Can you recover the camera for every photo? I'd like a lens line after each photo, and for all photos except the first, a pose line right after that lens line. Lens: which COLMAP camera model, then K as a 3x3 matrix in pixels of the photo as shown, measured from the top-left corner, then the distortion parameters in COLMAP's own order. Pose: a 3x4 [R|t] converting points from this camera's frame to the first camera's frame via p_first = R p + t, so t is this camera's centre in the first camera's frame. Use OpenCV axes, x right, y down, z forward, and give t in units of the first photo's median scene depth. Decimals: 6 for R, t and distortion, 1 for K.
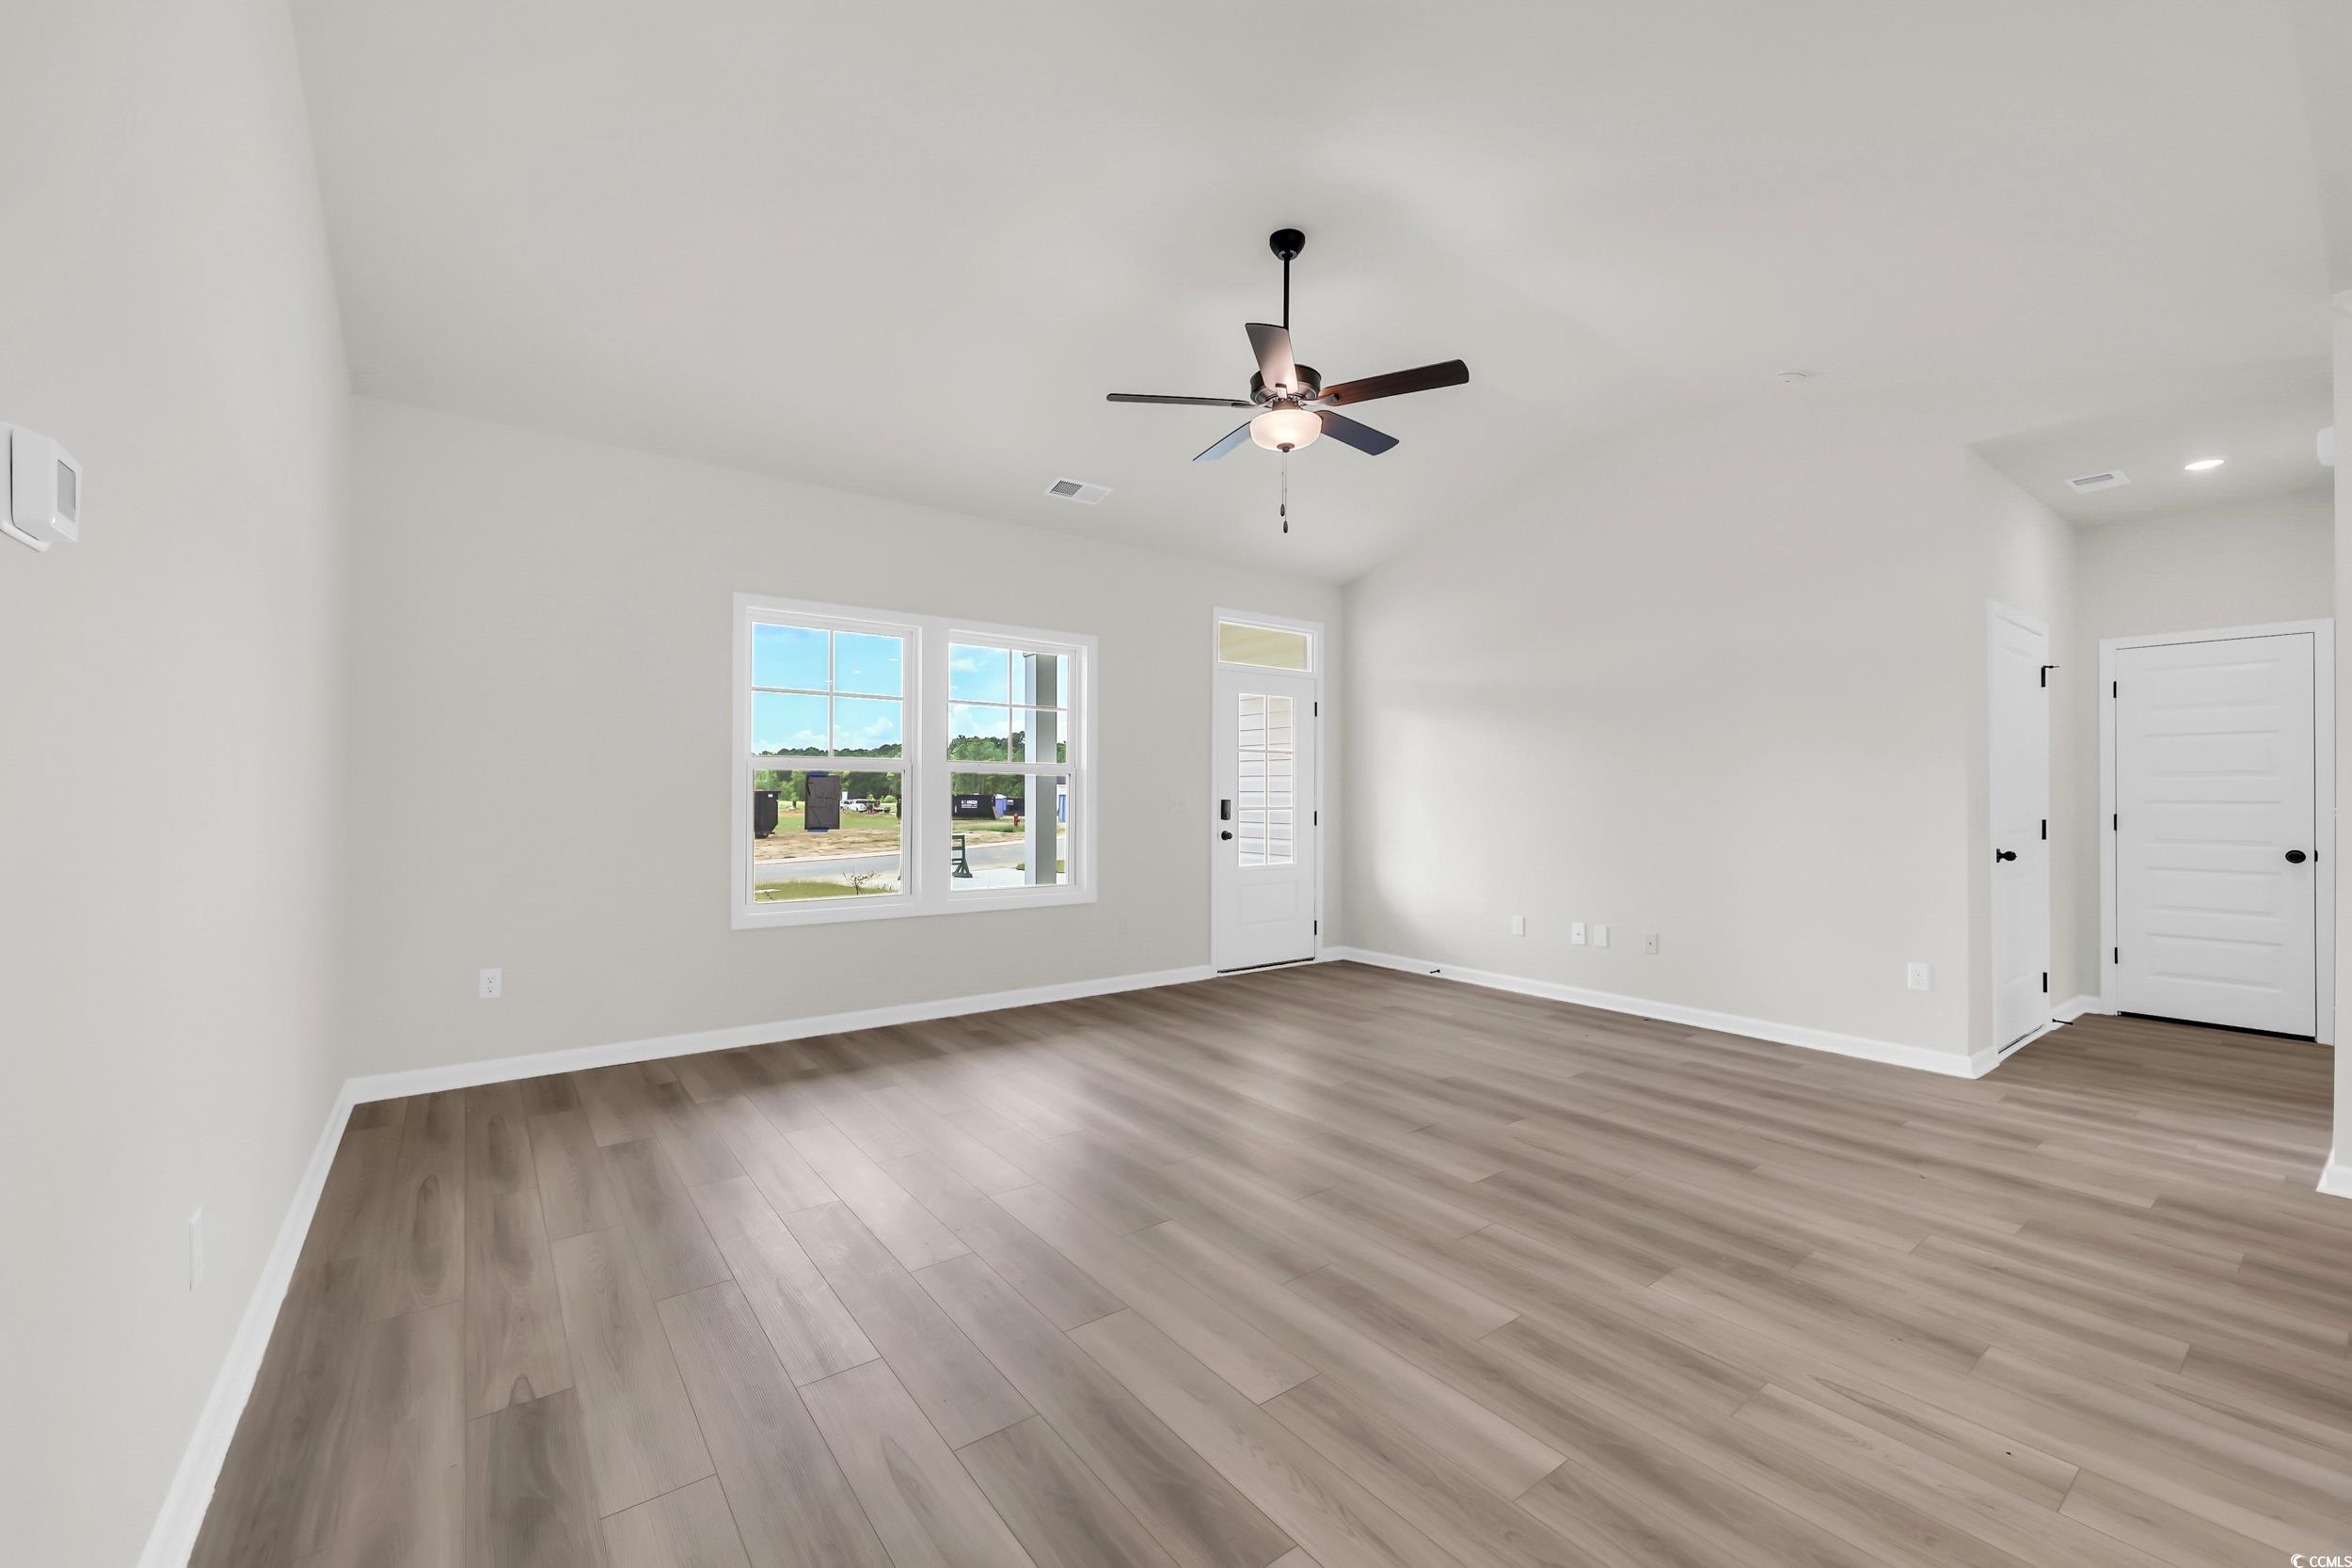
lens RADIAL K [[949.4, 0, 1186.7], [0, 949.4, 784.9], [0, 0, 1]] dist [-0.002617, 0.001271]
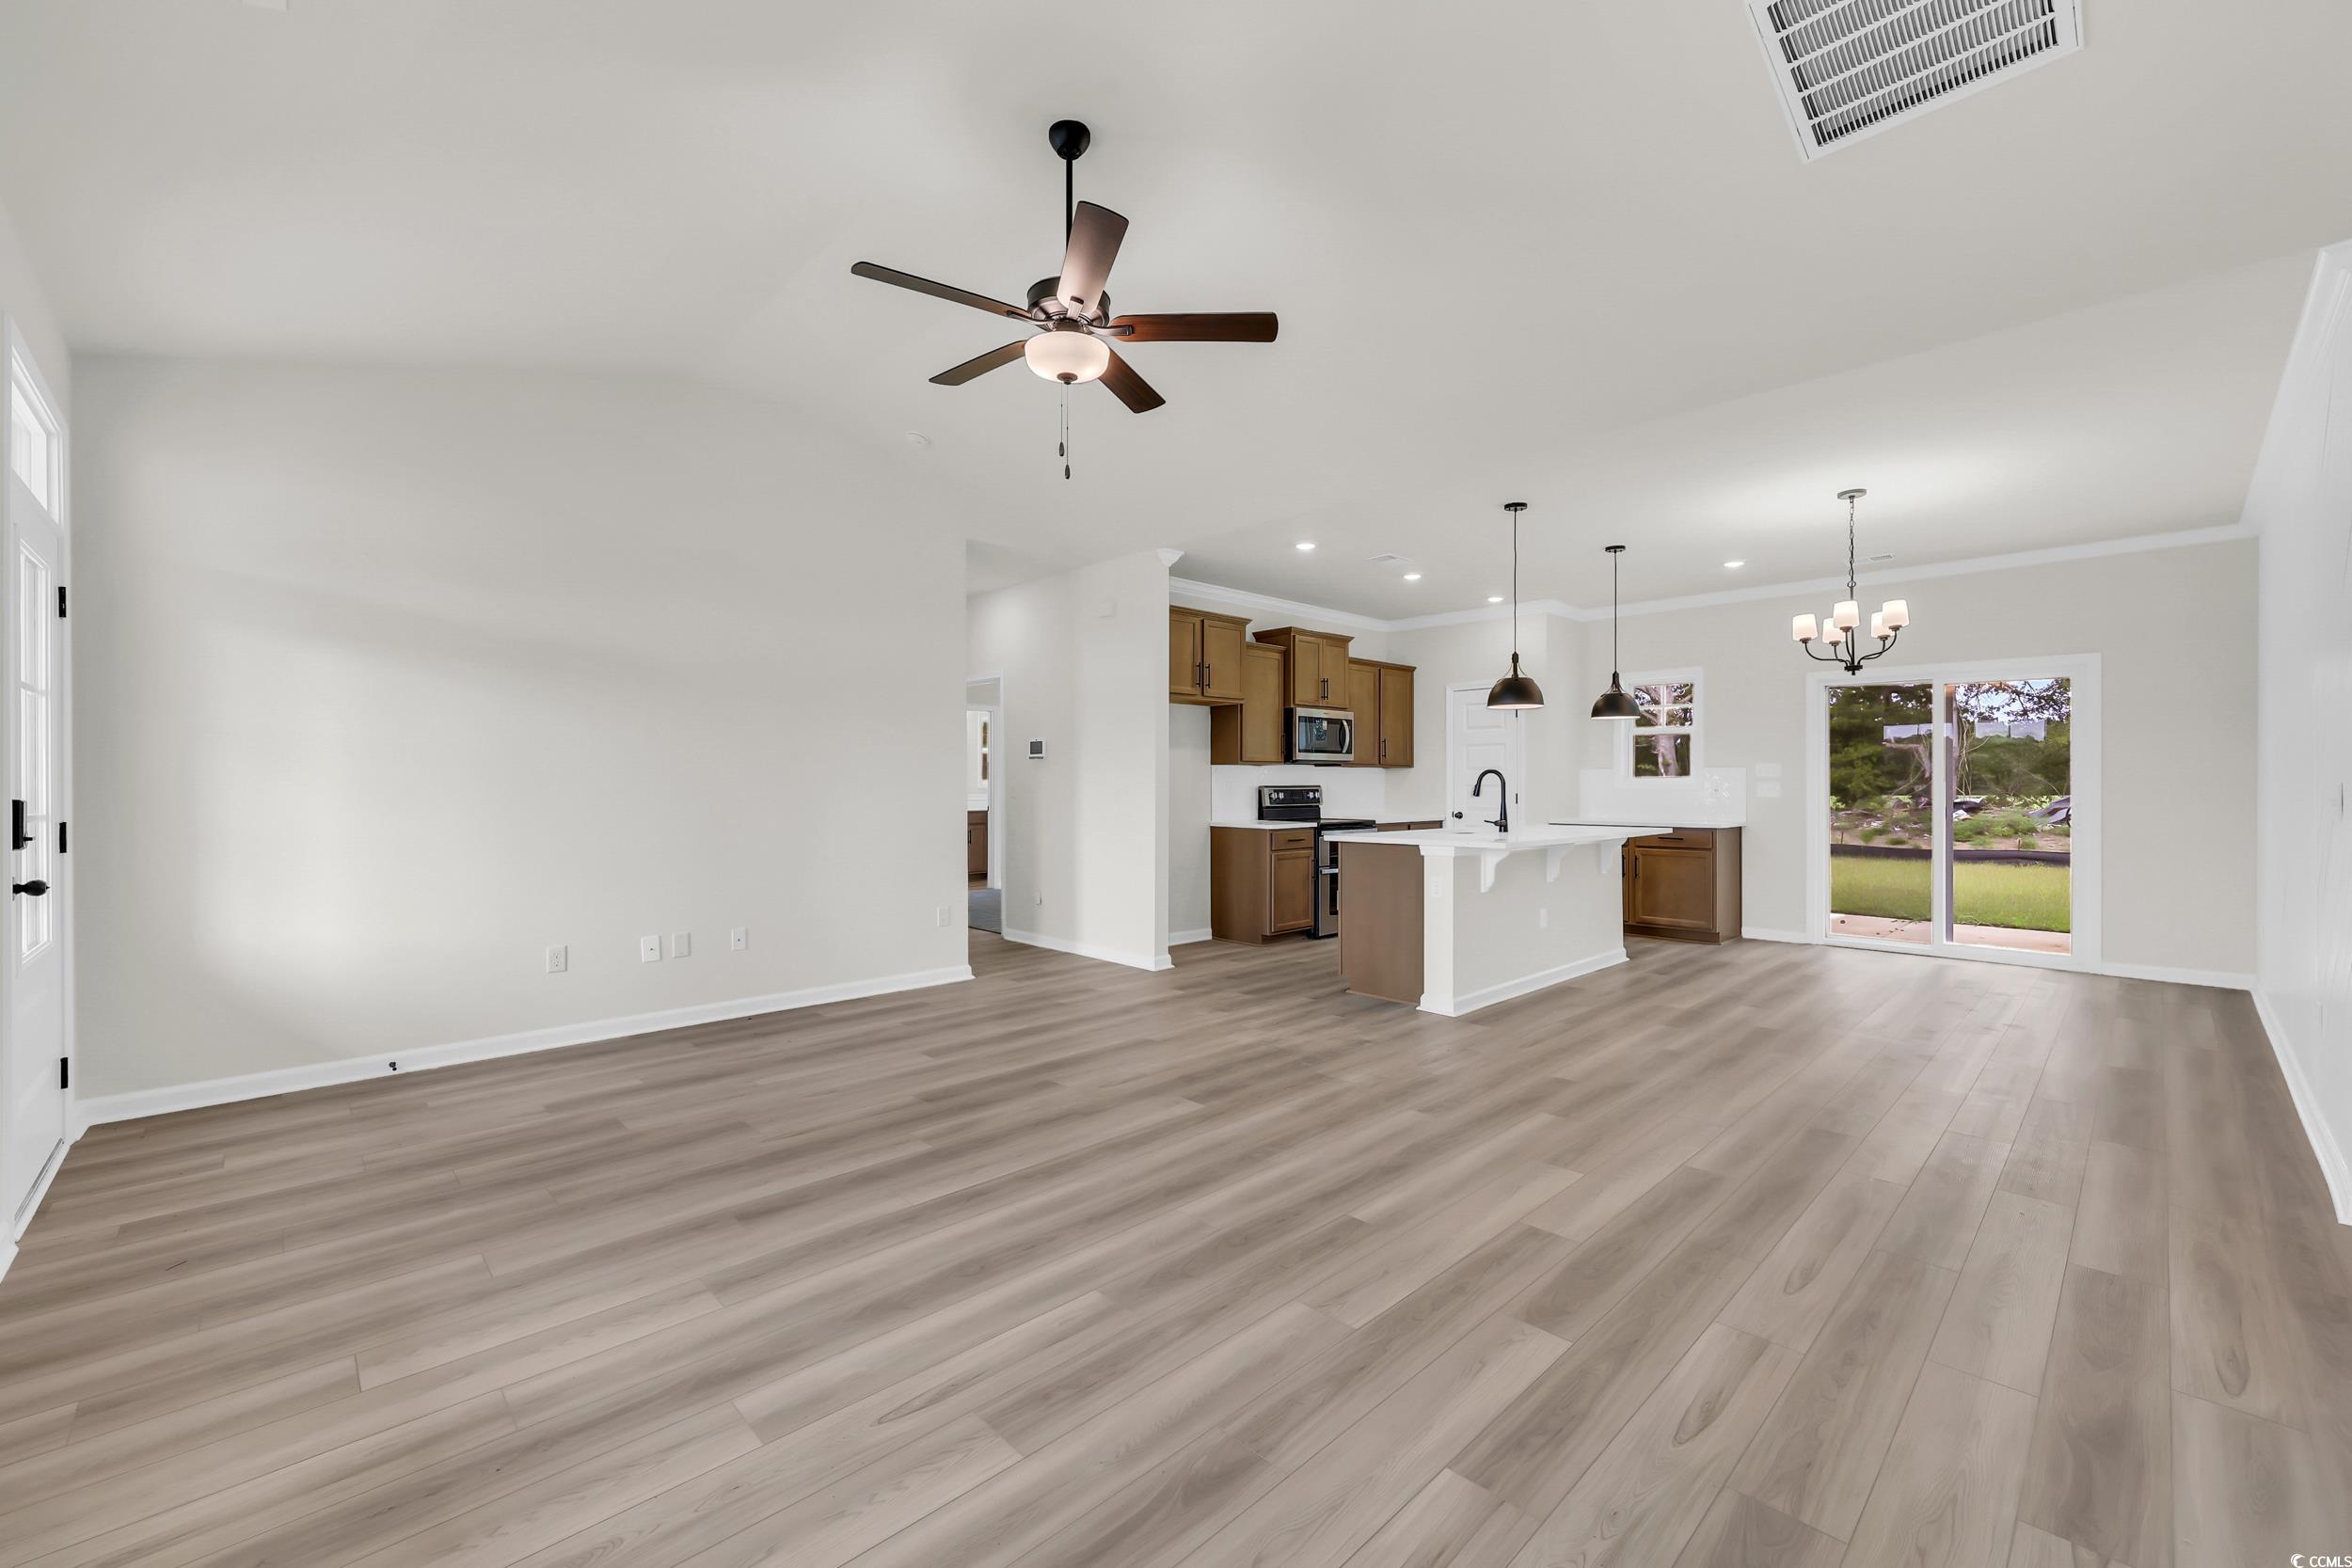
lens RADIAL K [[949.4, 0, 1169.2], [0, 949.4, 792.2], [0, 0, 1]] dist [-0.002617, 0.001271]
pose [[-0.112640, -0.011564, 0.993569, -0.930665], [-0.009840, 0.999896, 0.010522, 0.007267], [-0.993587, -0.008592, -0.112742, 1.240940]]
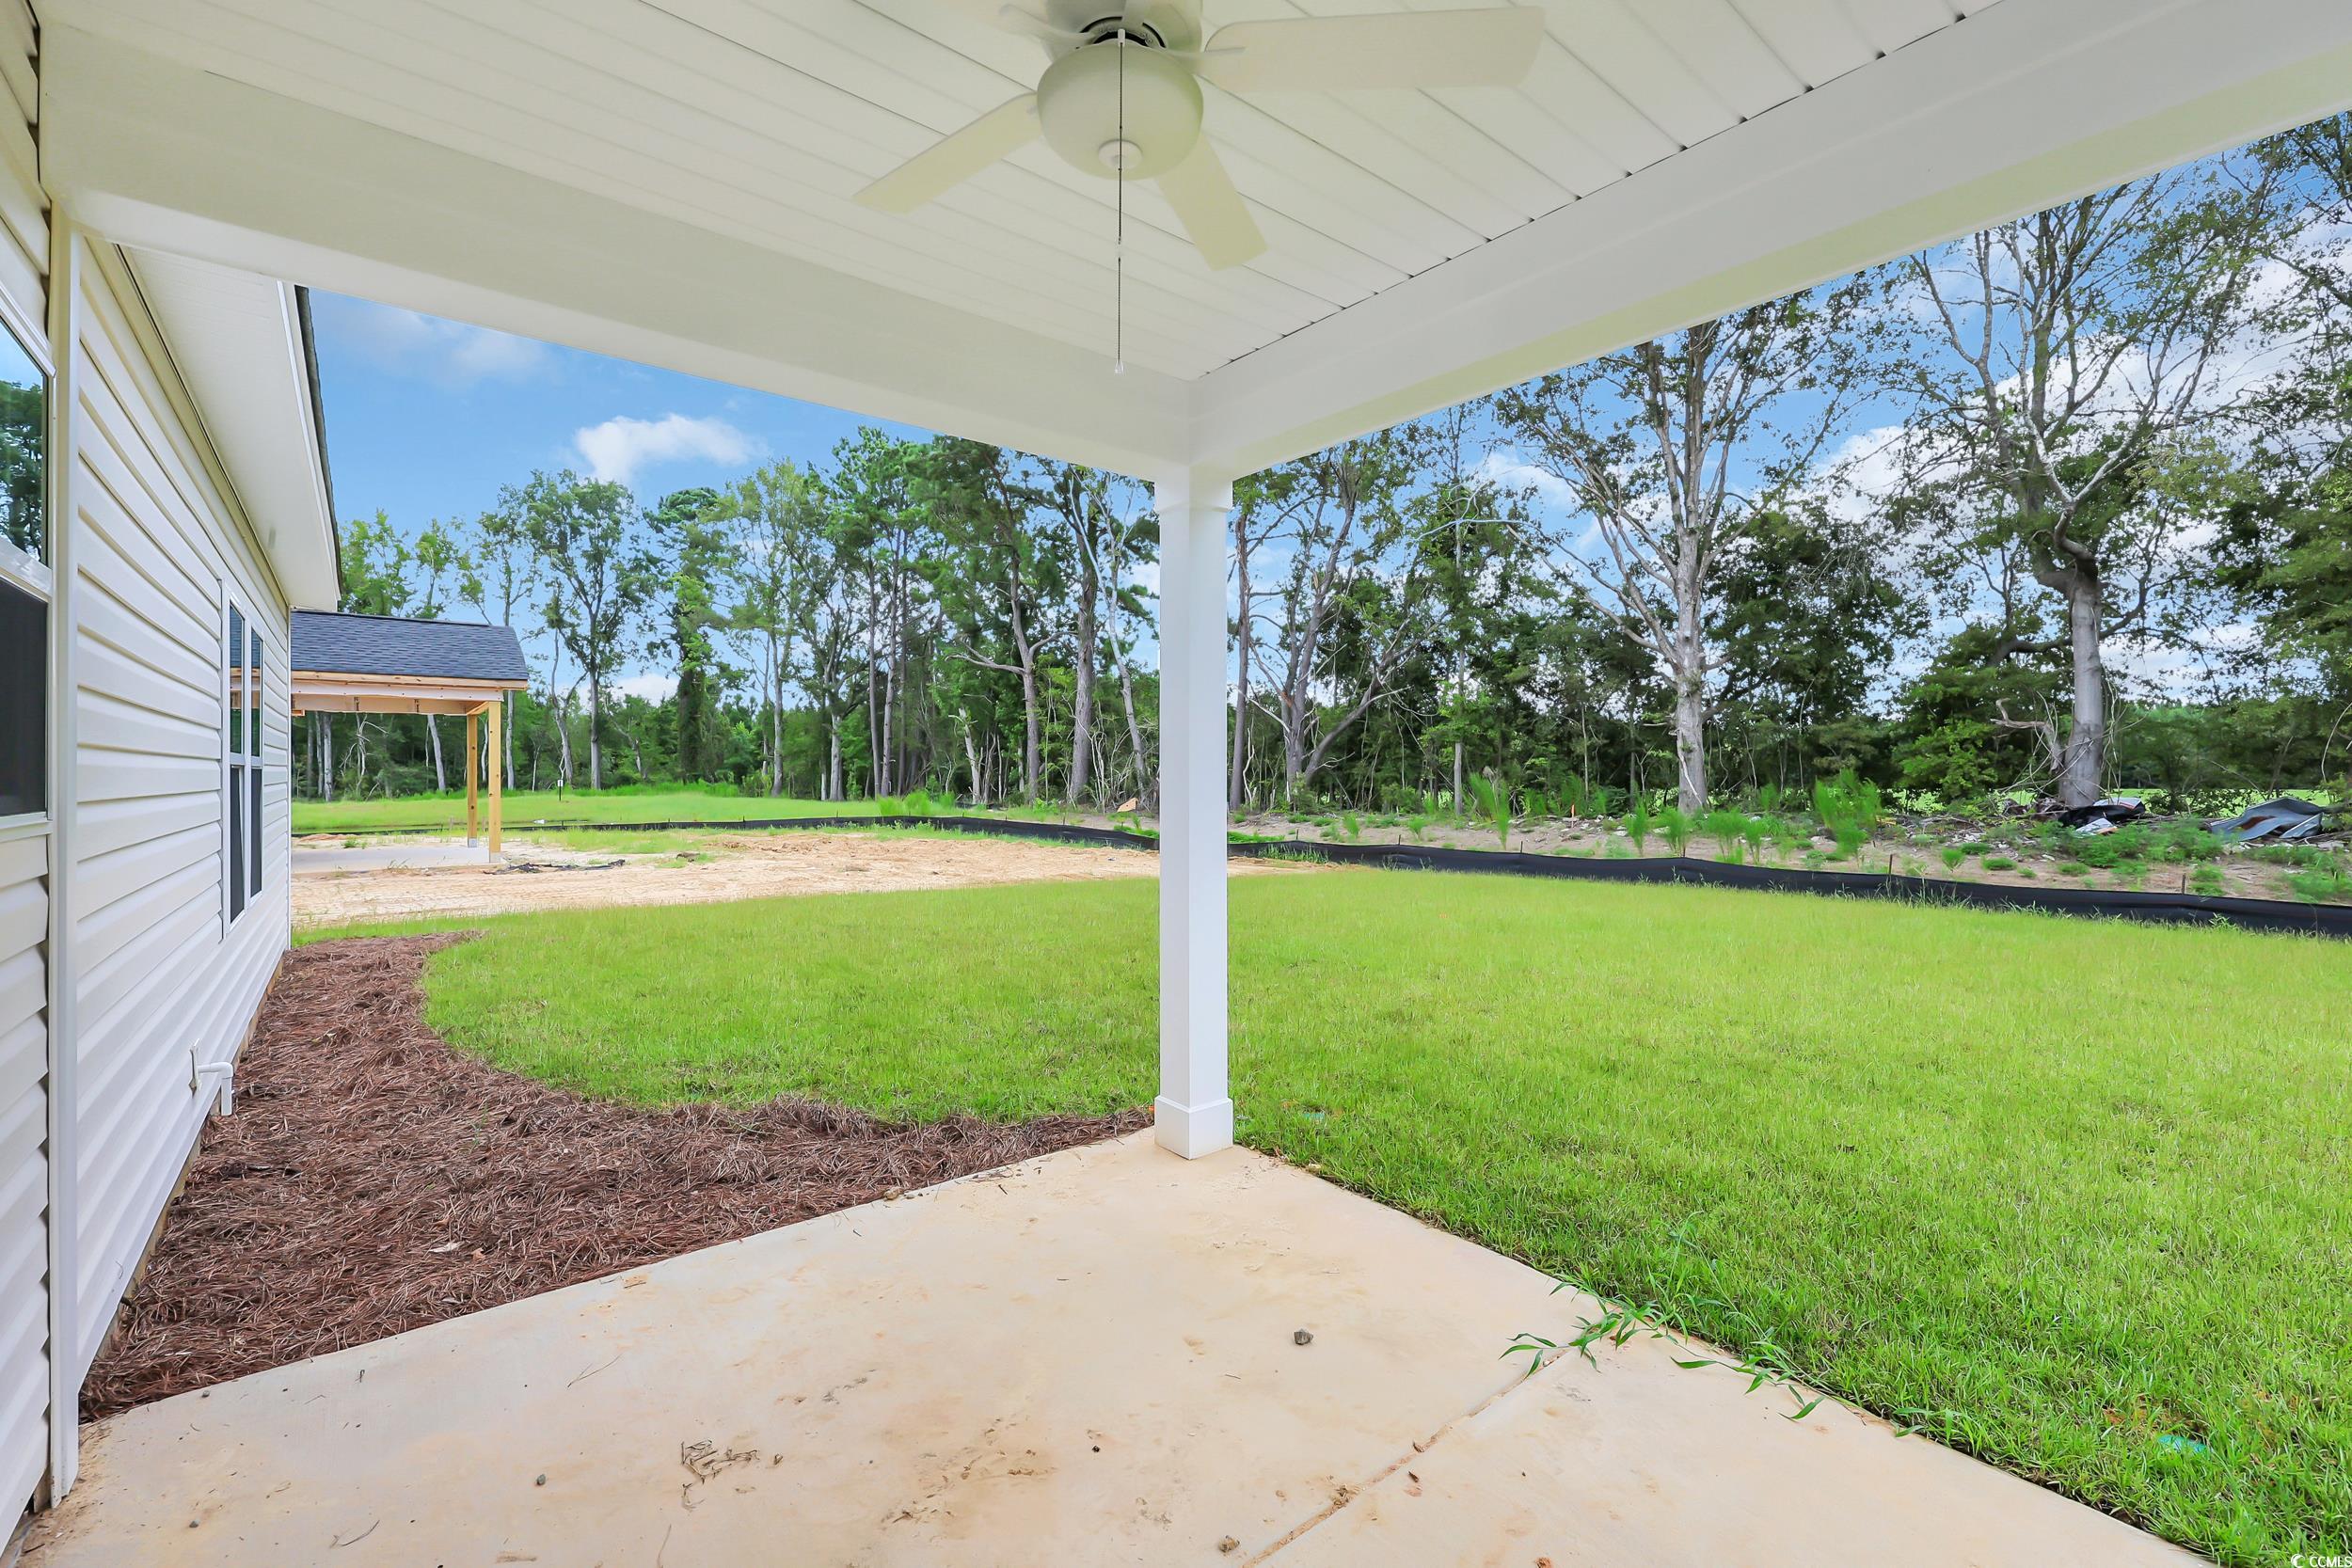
lens RADIAL K [[991.7, 0, 1192.9], [0, 991.7, 771.5], [0, 0, 1]] dist [0.002092, 0.000760]
pose [[-0.040517, -0.007087, 0.999154, 0.982505], [-0.006320, 0.999957, 0.006836, -0.108148], [-0.999159, -0.006038, -0.040560, -1.082602]]
